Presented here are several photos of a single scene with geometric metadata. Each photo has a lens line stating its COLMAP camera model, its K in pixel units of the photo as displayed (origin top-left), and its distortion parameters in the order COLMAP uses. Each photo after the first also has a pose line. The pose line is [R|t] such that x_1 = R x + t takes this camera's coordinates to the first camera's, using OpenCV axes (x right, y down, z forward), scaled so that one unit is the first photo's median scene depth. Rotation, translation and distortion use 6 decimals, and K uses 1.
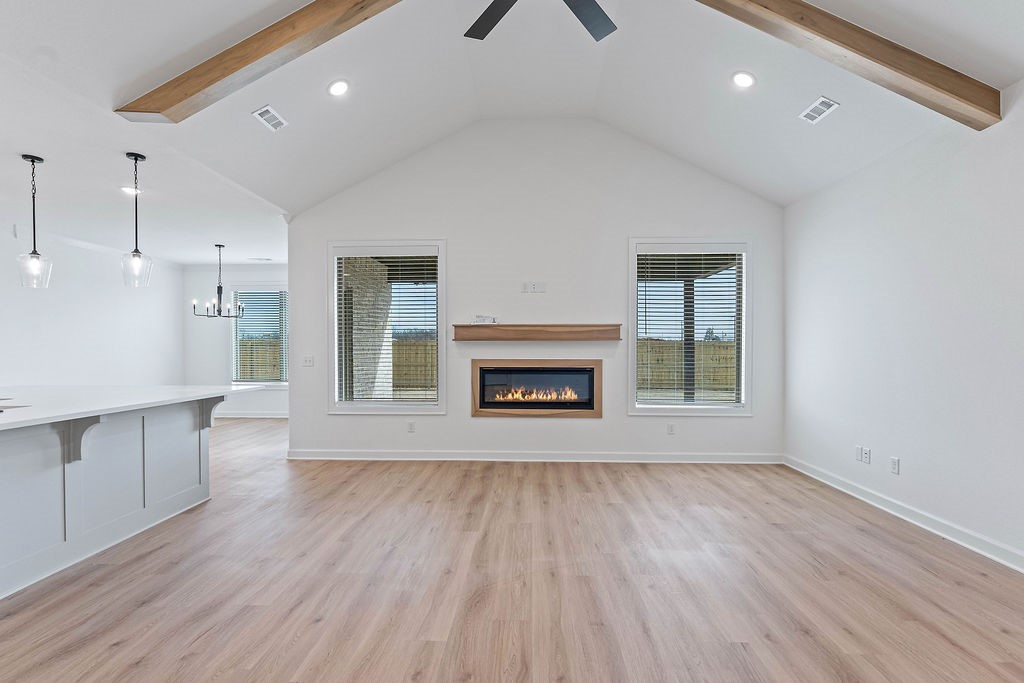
lens RADIAL K [[471.4, 0, 511.4], [0, 471.4, 352.6], [0, 0, 1]] dist [-0.001342, -0.000627]
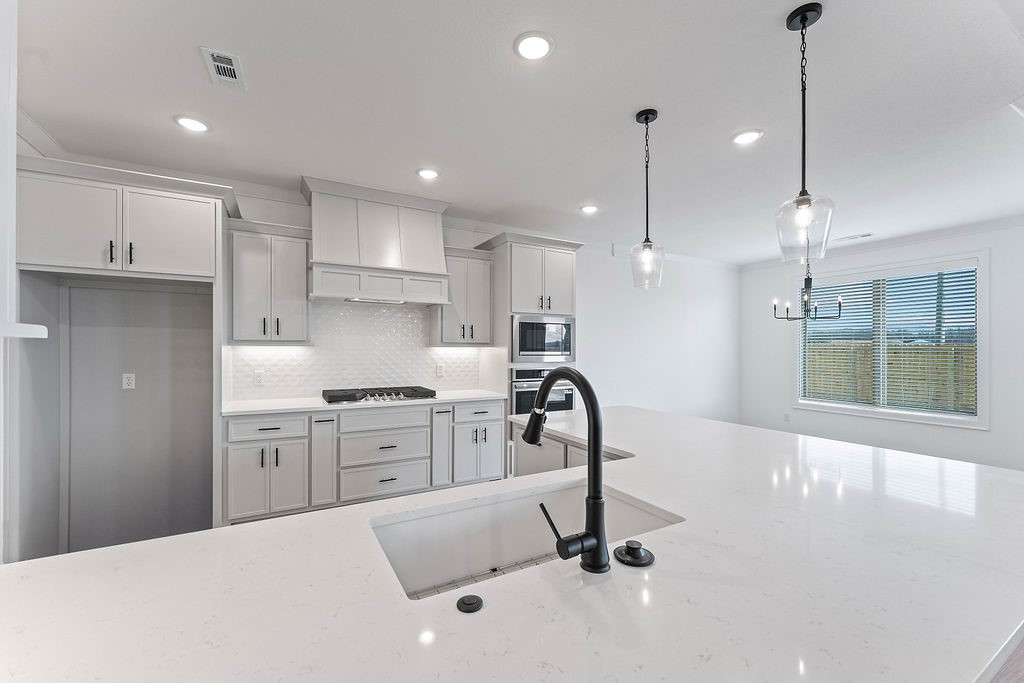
lens RADIAL K [[411.6, 0, 510.6], [0, 411.6, 348.0], [0, 0, 1]] dist [-0.000955, -0.000094]
pose [[0.517979, 0.001695, -0.855392, -0.418779], [-0.014214, 0.999877, -0.006626, -0.025294], [0.855276, 0.015591, 0.517939, 0.353841]]
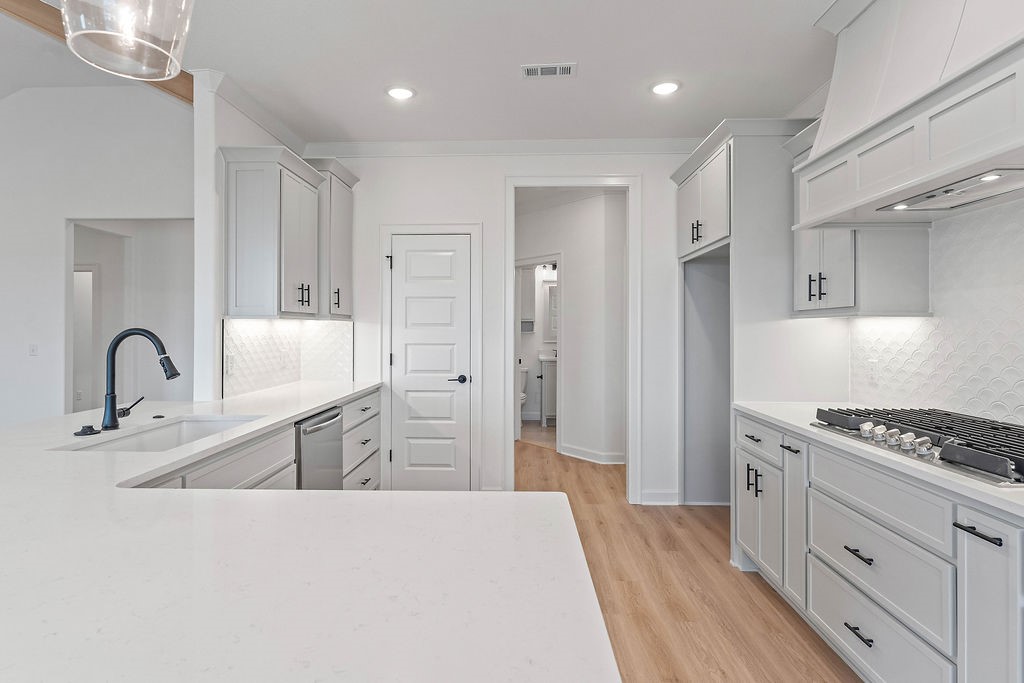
lens RADIAL K [[529.3, 0, 503.9], [0, 529.3, 326.6], [0, 0, 1]] dist [-0.001000, -0.000154]
pose [[-0.999999, 0.000715, -0.001094, -0.866583], [0.000709, 0.999984, 0.005688, -0.022081], [0.001099, 0.005687, -0.999983, 0.903462]]
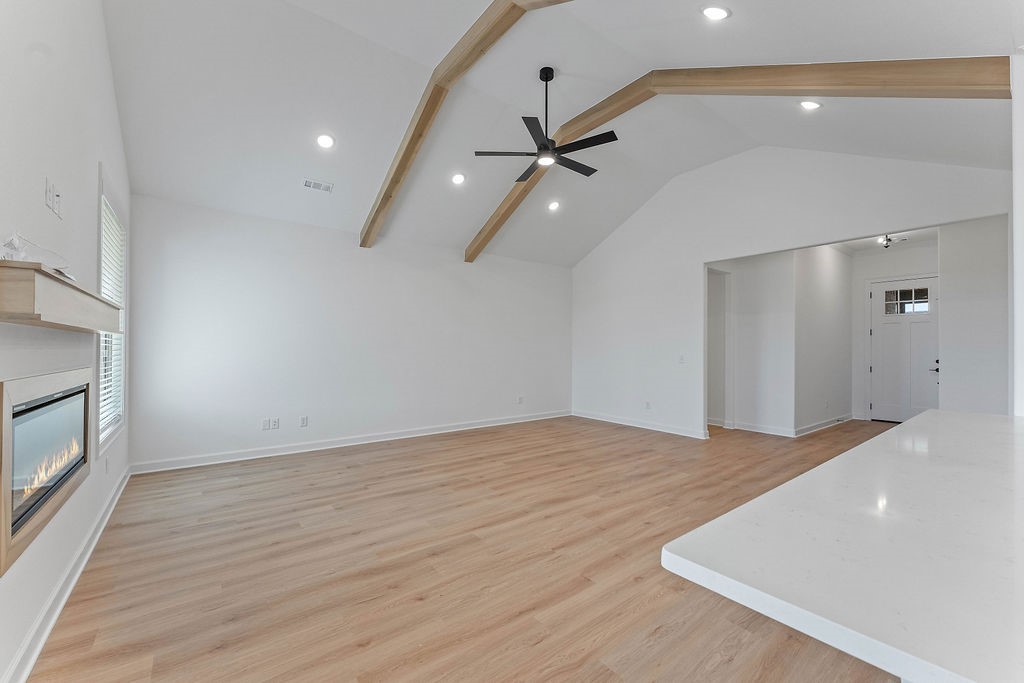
lens RADIAL K [[416.6, 0, 512.0], [0, 416.6, 341.5], [0, 0, 1]] dist [-0.002814, -0.000287]
pose [[-0.638261, 0.011116, 0.769740, -0.518804], [0.004139, 0.999931, -0.011008, -0.008224], [-0.769809, -0.003840, -0.638263, 0.970574]]
